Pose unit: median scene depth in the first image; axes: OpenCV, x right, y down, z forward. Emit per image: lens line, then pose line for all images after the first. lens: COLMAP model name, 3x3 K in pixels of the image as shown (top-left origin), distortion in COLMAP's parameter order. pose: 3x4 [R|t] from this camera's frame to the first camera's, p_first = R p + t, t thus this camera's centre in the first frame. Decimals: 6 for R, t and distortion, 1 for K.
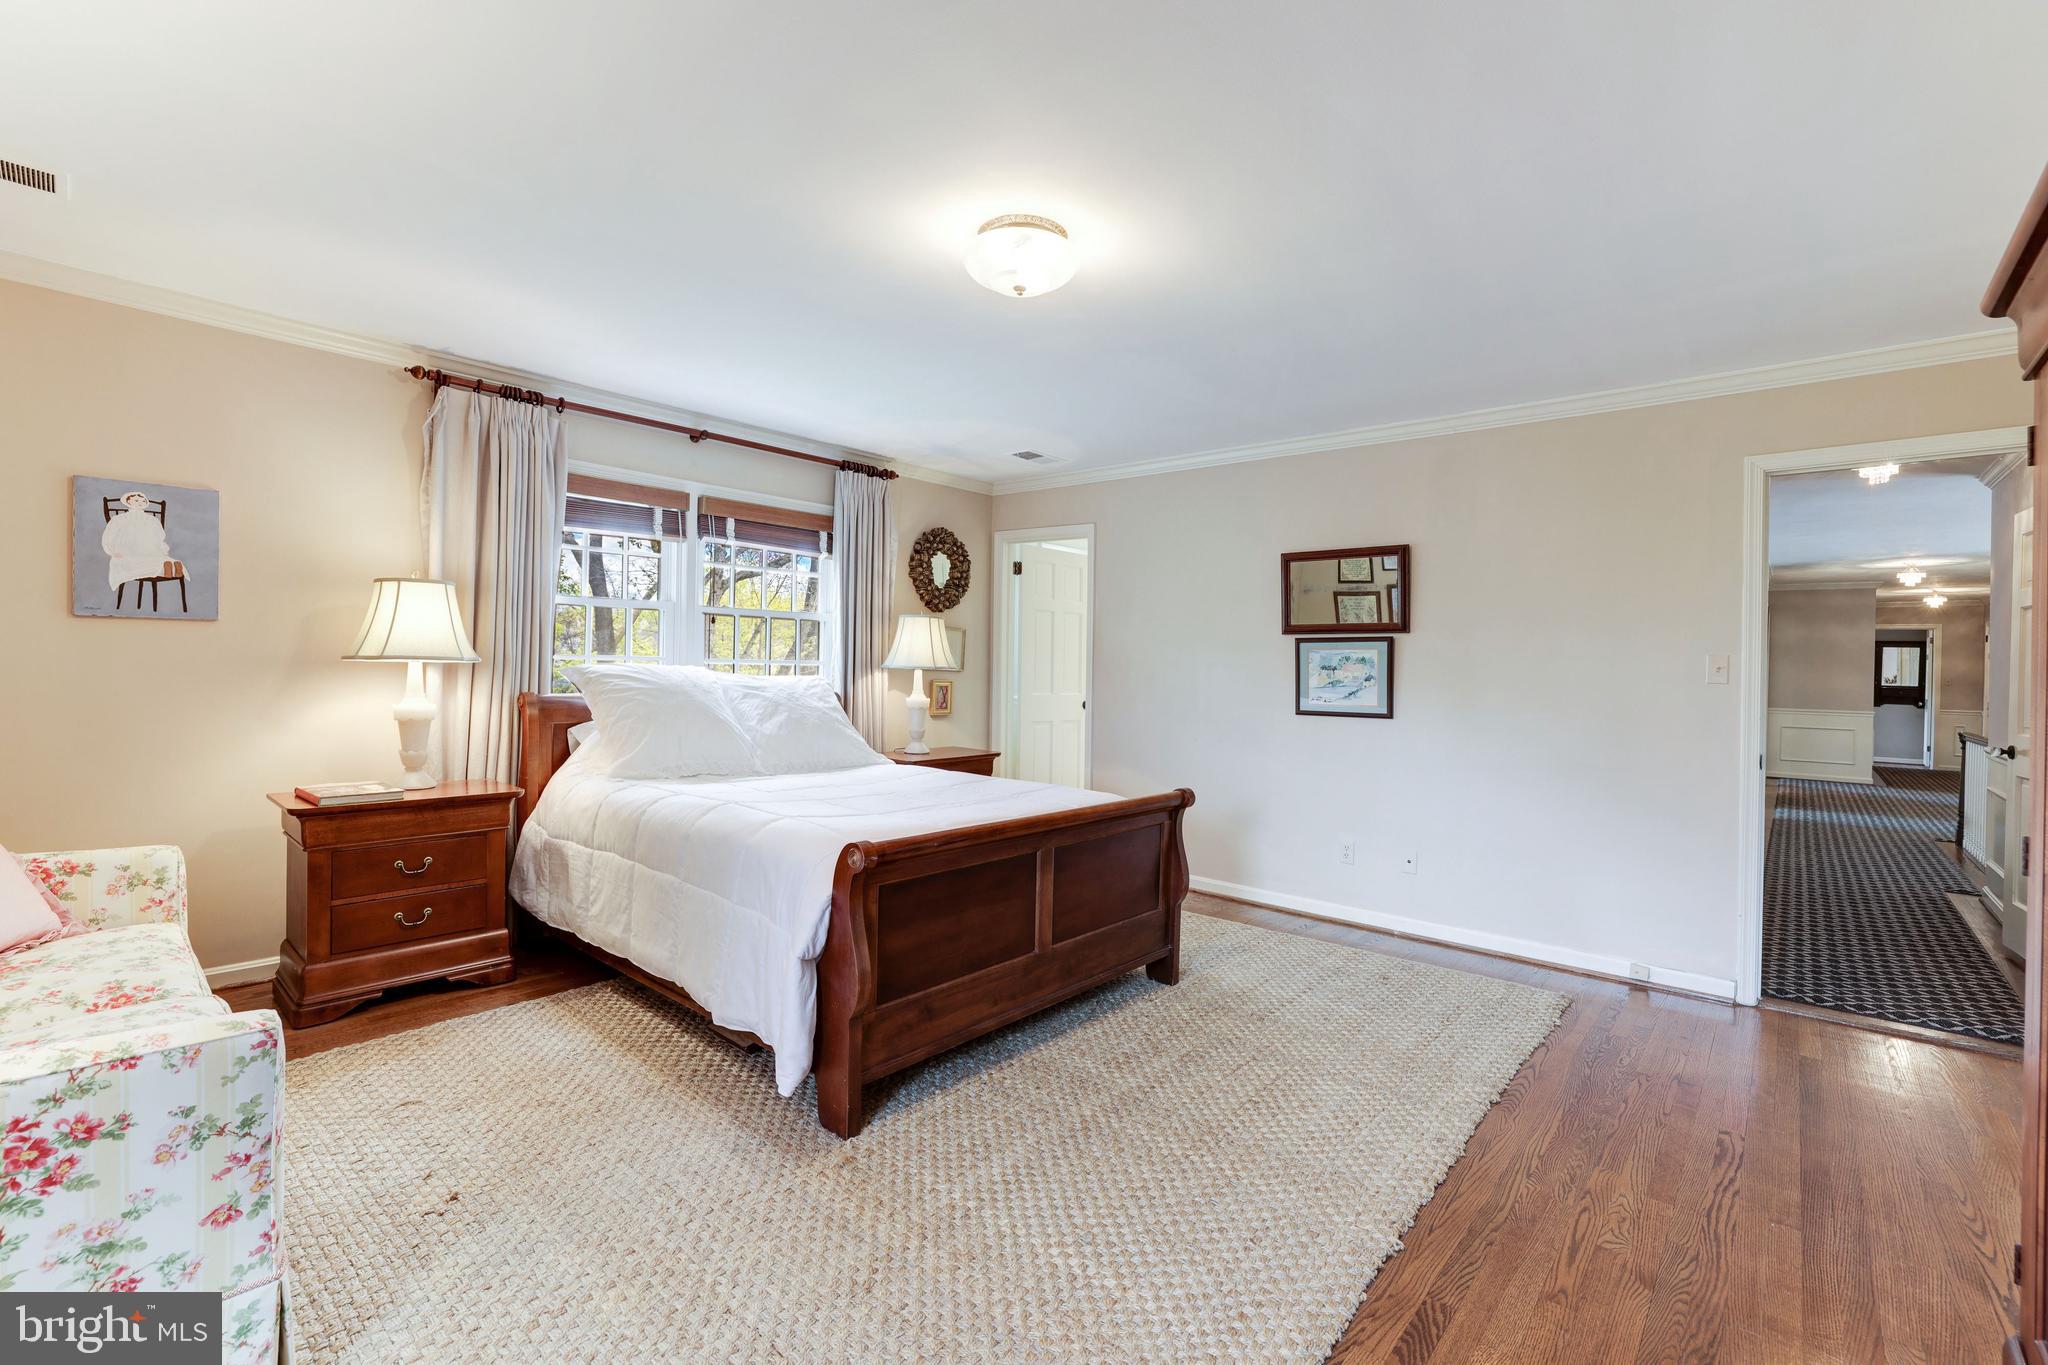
lens RADIAL K [[888.5, 0, 1012.9], [0, 888.5, 668.6], [0, 0, 1]] dist [-0.048285, 0.017144]
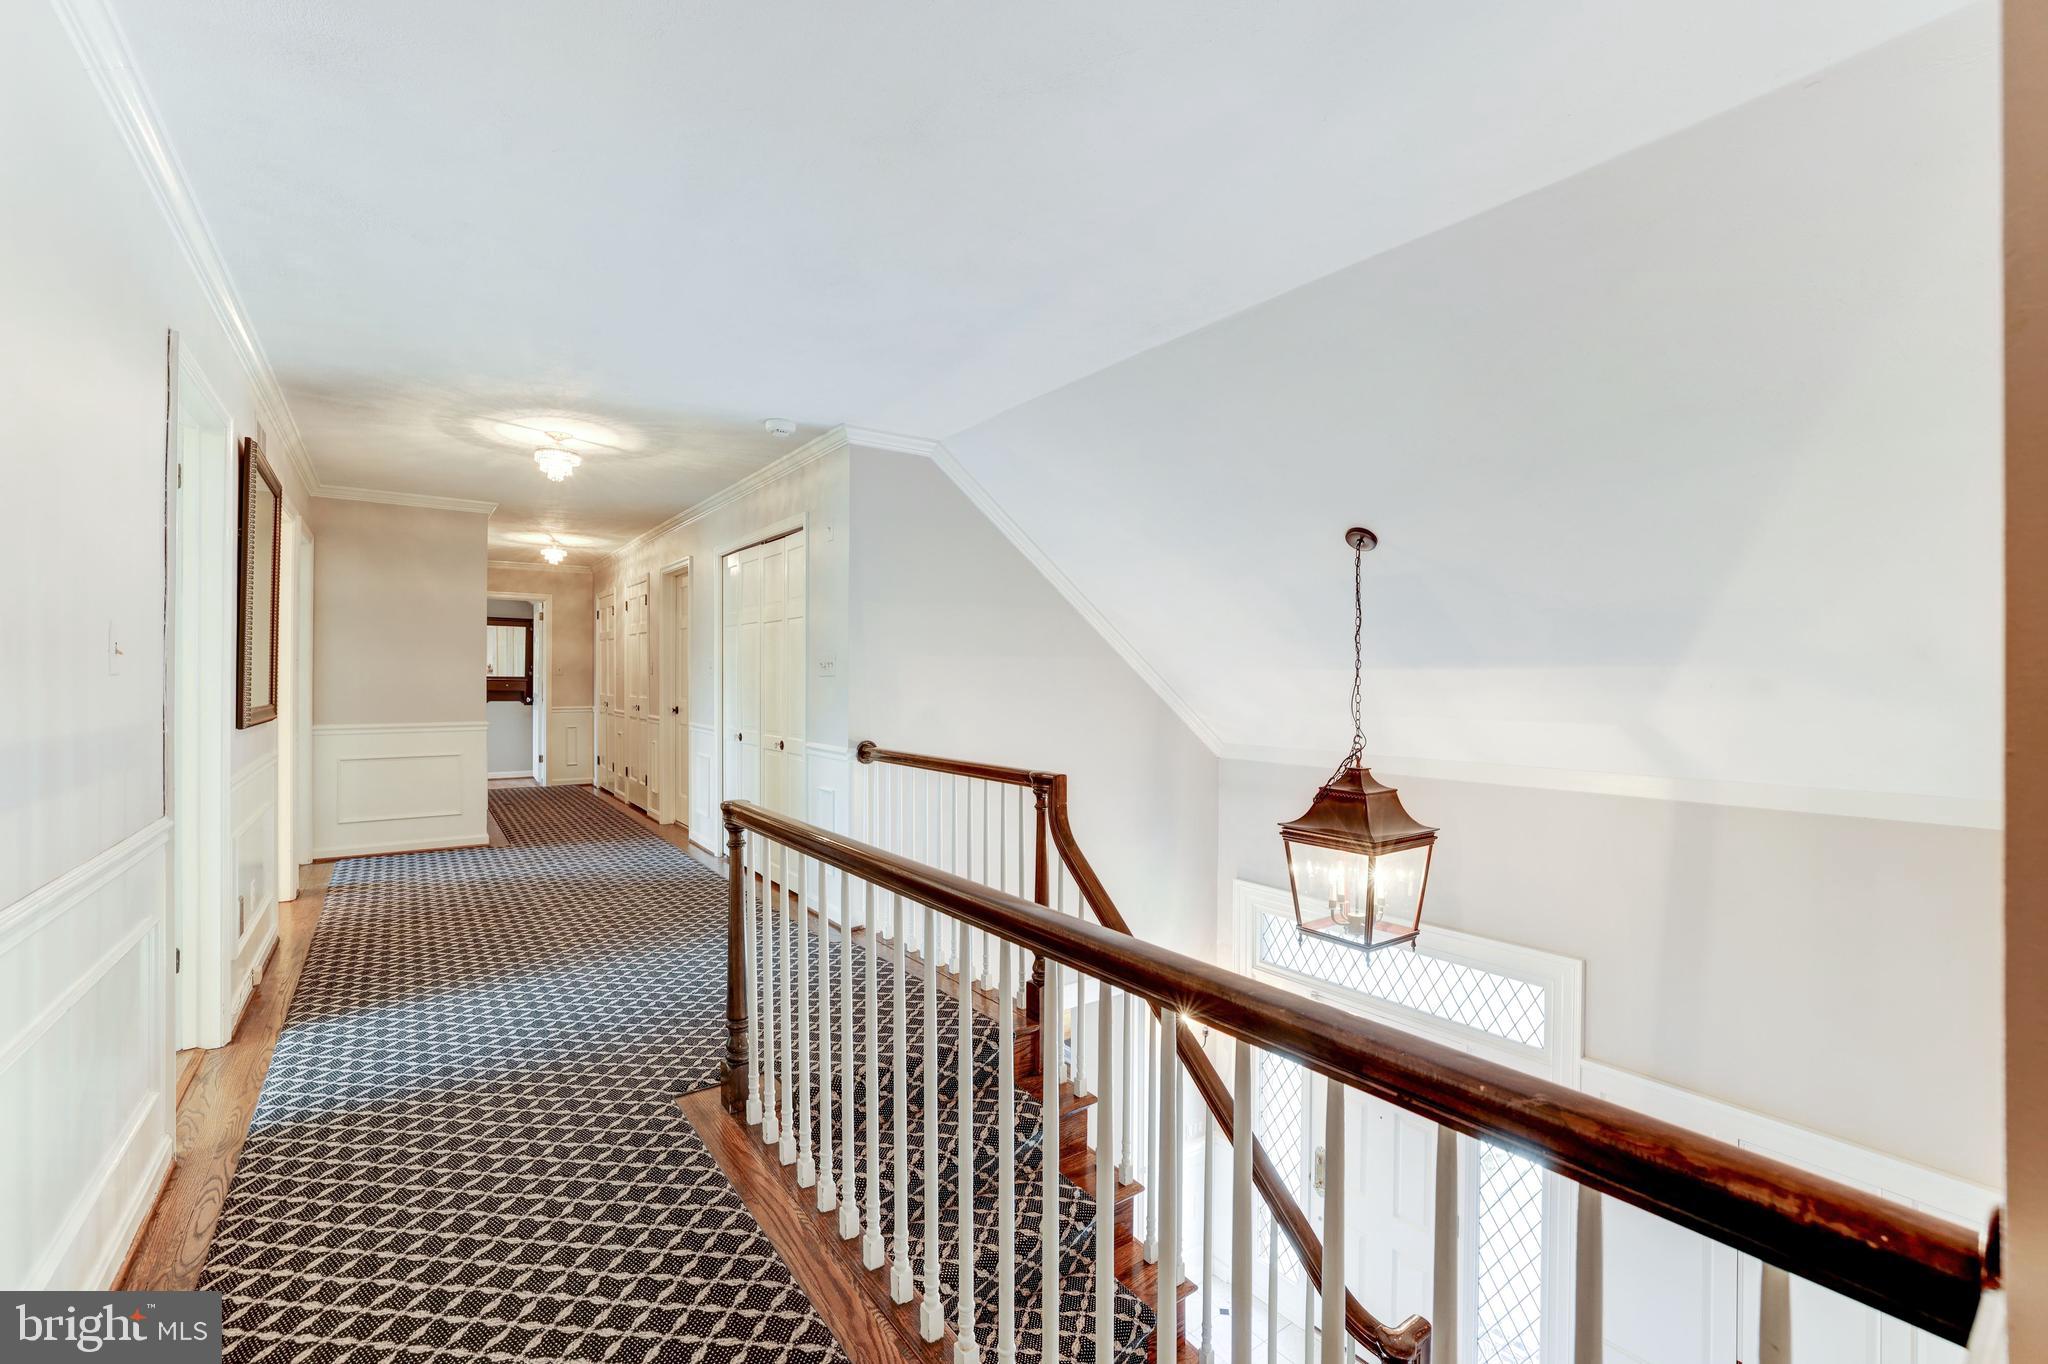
lens RADIAL K [[888.5, 0, 1012.9], [0, 888.5, 668.1], [0, 0, 1]] dist [-0.048285, 0.017144]
pose [[0.225121, -0.006524, 0.974309, 0.415024], [0.001868, 0.999979, 0.006264, 0.009651], [-0.974329, 0.000410, 0.225128, 0.428098]]
